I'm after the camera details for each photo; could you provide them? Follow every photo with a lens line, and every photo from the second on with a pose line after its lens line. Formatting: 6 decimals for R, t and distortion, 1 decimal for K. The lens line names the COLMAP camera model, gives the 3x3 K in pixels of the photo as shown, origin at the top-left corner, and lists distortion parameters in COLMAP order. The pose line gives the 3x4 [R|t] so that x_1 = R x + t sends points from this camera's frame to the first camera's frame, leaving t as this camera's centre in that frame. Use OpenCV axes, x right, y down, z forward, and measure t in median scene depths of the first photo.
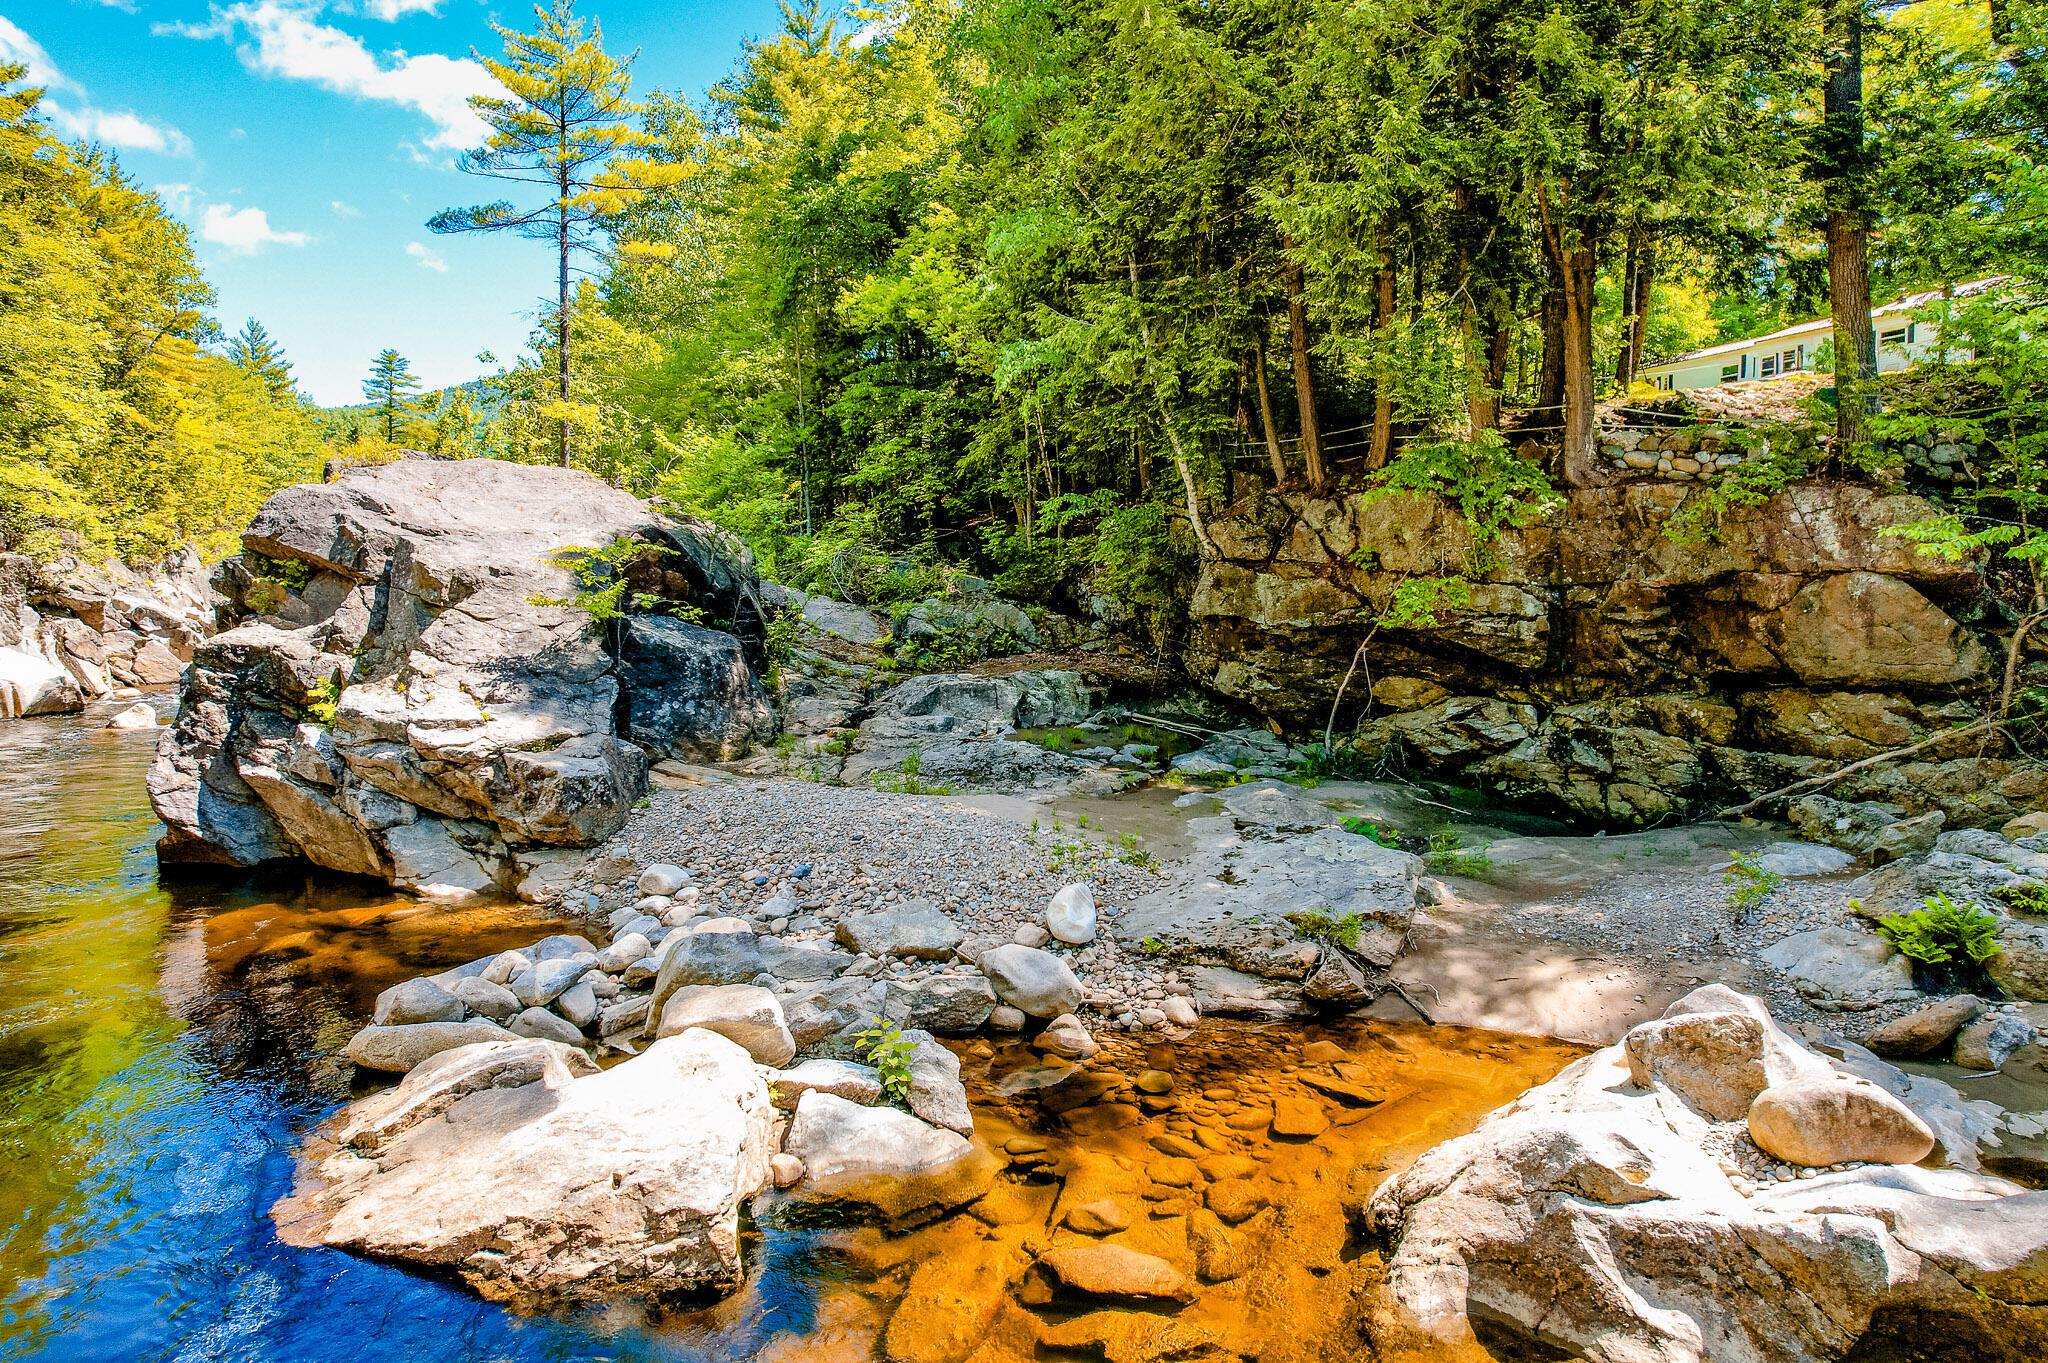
lens RADIAL K [[1343.4, 0, 1025.1], [0, 1343.4, 666.4], [0, 0, 1]] dist [-0.083573, 0.078939]
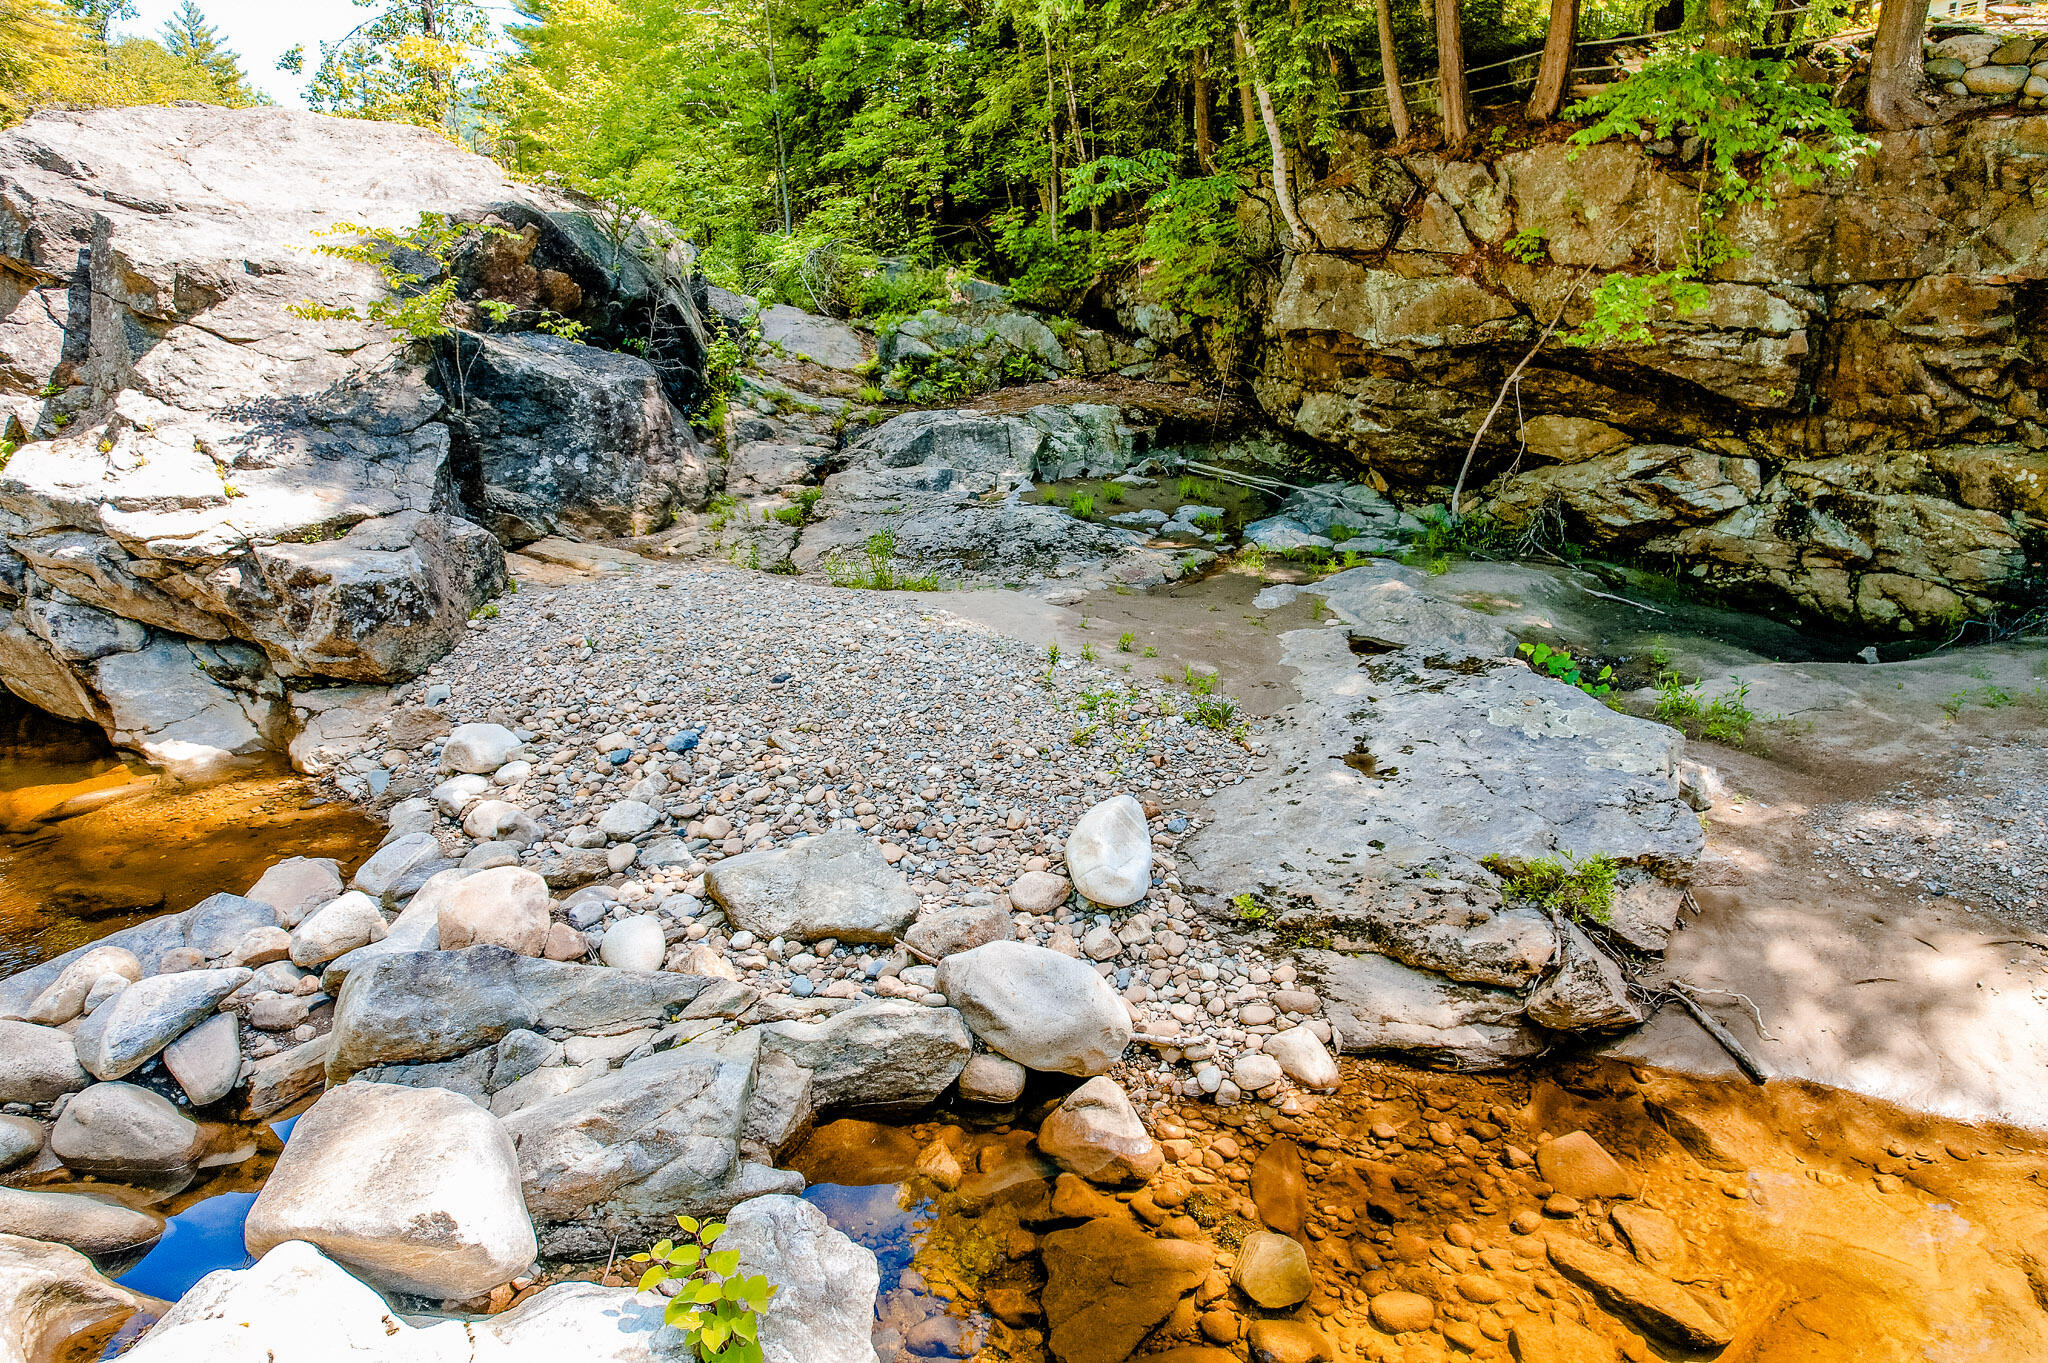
lens RADIAL K [[1346.1, 0, 1045.9], [0, 1346.1, 671.5], [0, 0, 1]] dist [-0.078828, 0.071466]
pose [[0.999950, -0.000895, -0.009988, 0.008376], [0.002935, 0.978498, 0.206235, -0.007370], [0.009588, -0.206254, 0.978452, 0.294539]]
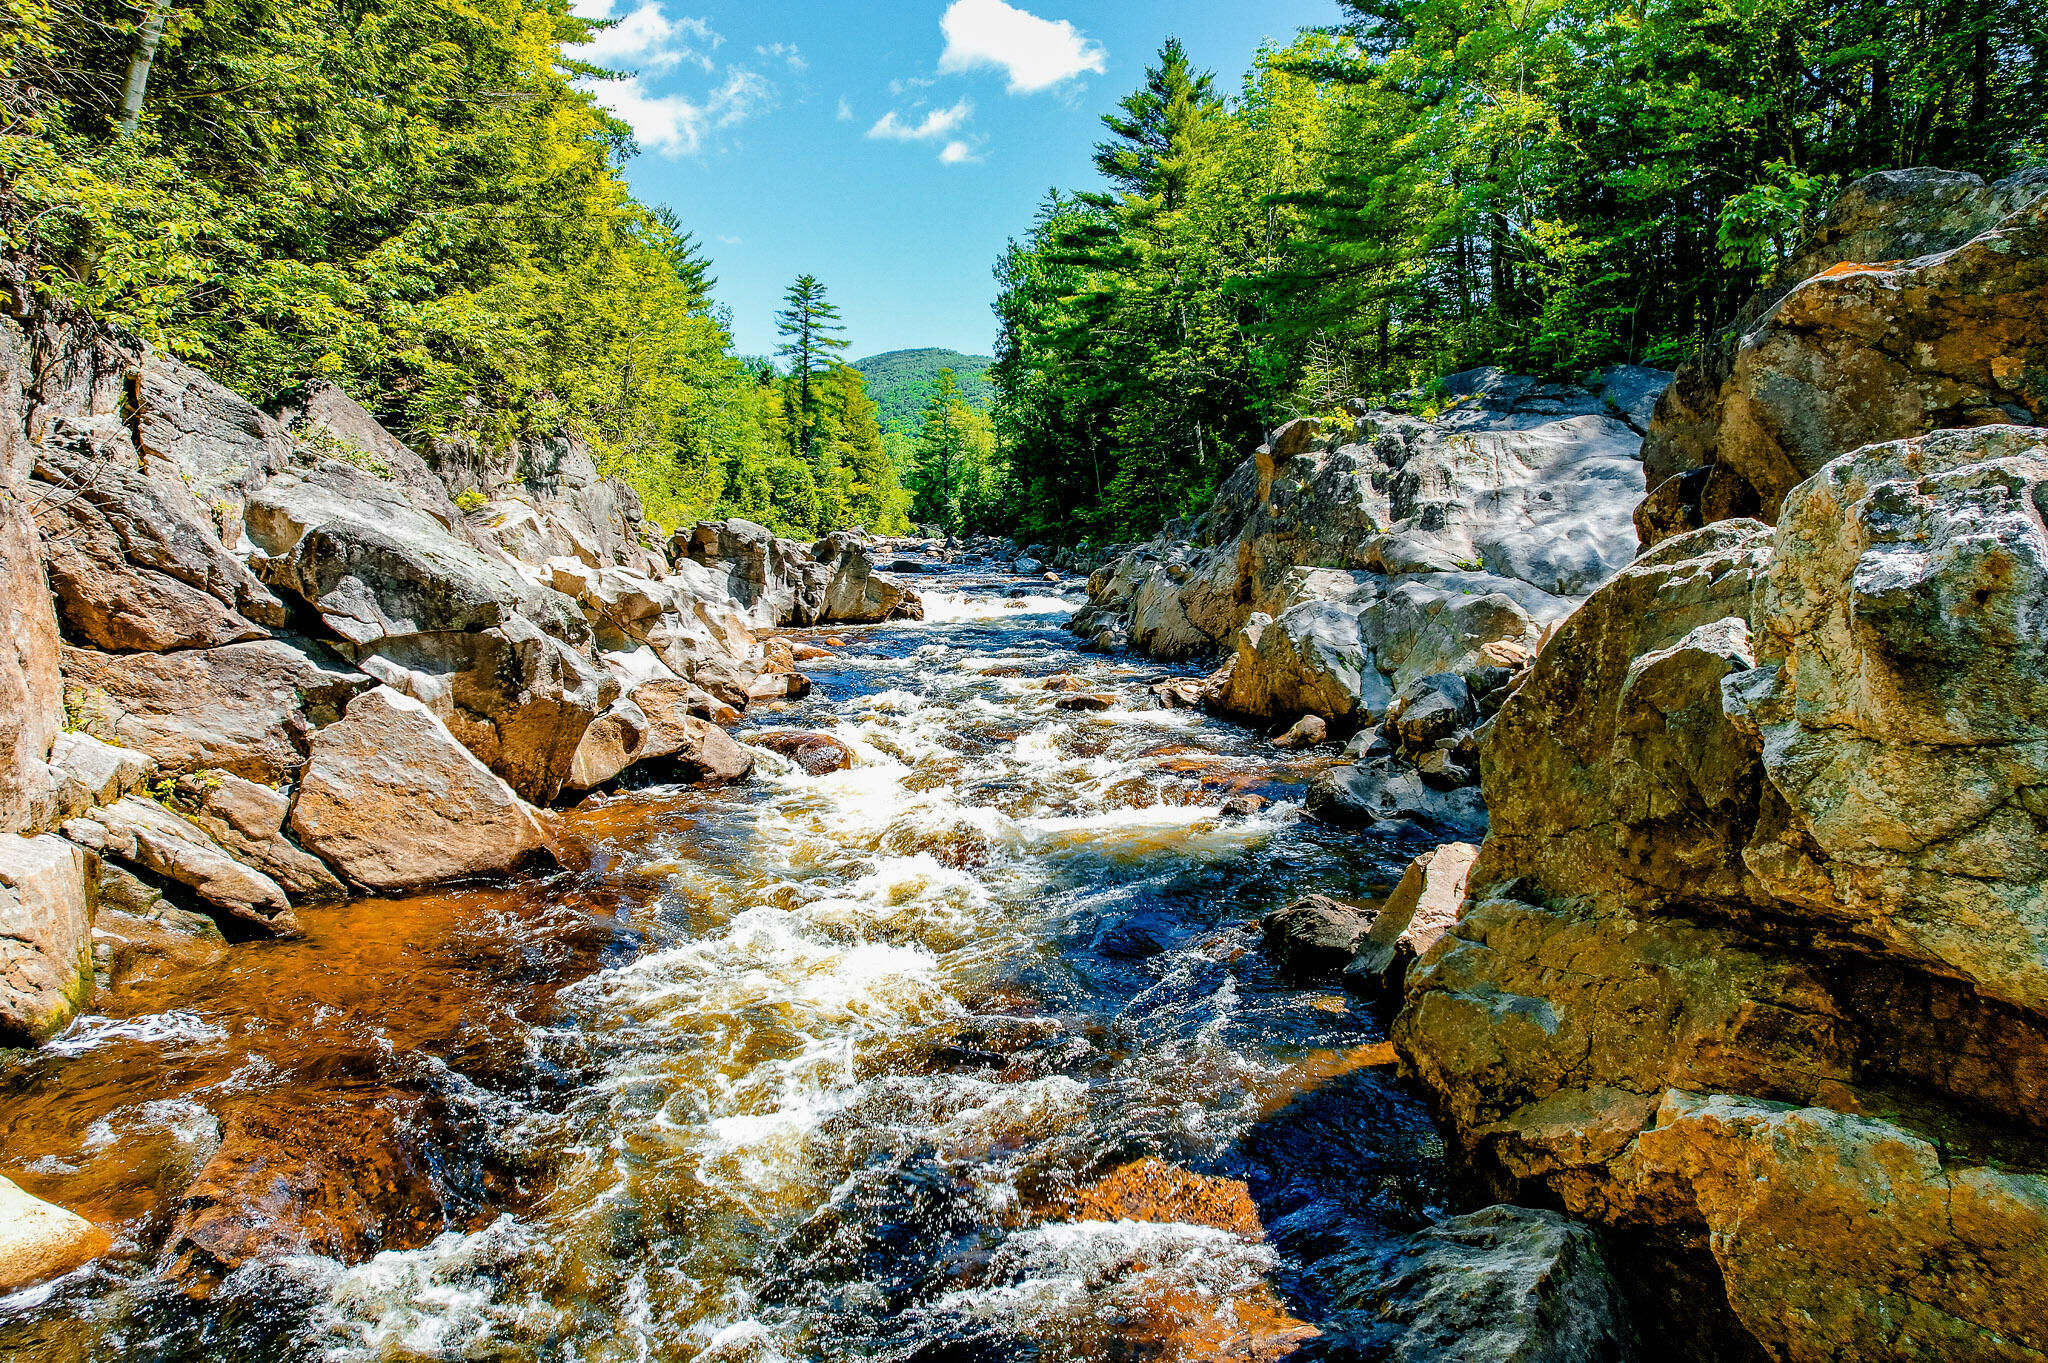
lens RADIAL K [[1344.3, 0, 1024.8], [0, 1344.3, 664.3], [0, 0, 1]] dist [-0.072371, 0.057357]
pose [[0.967795, 0.015845, -0.251242, -1.282087], [-0.011621, 0.999765, 0.018285, -0.071910], [0.251473, -0.014776, 0.967752, 2.065022]]
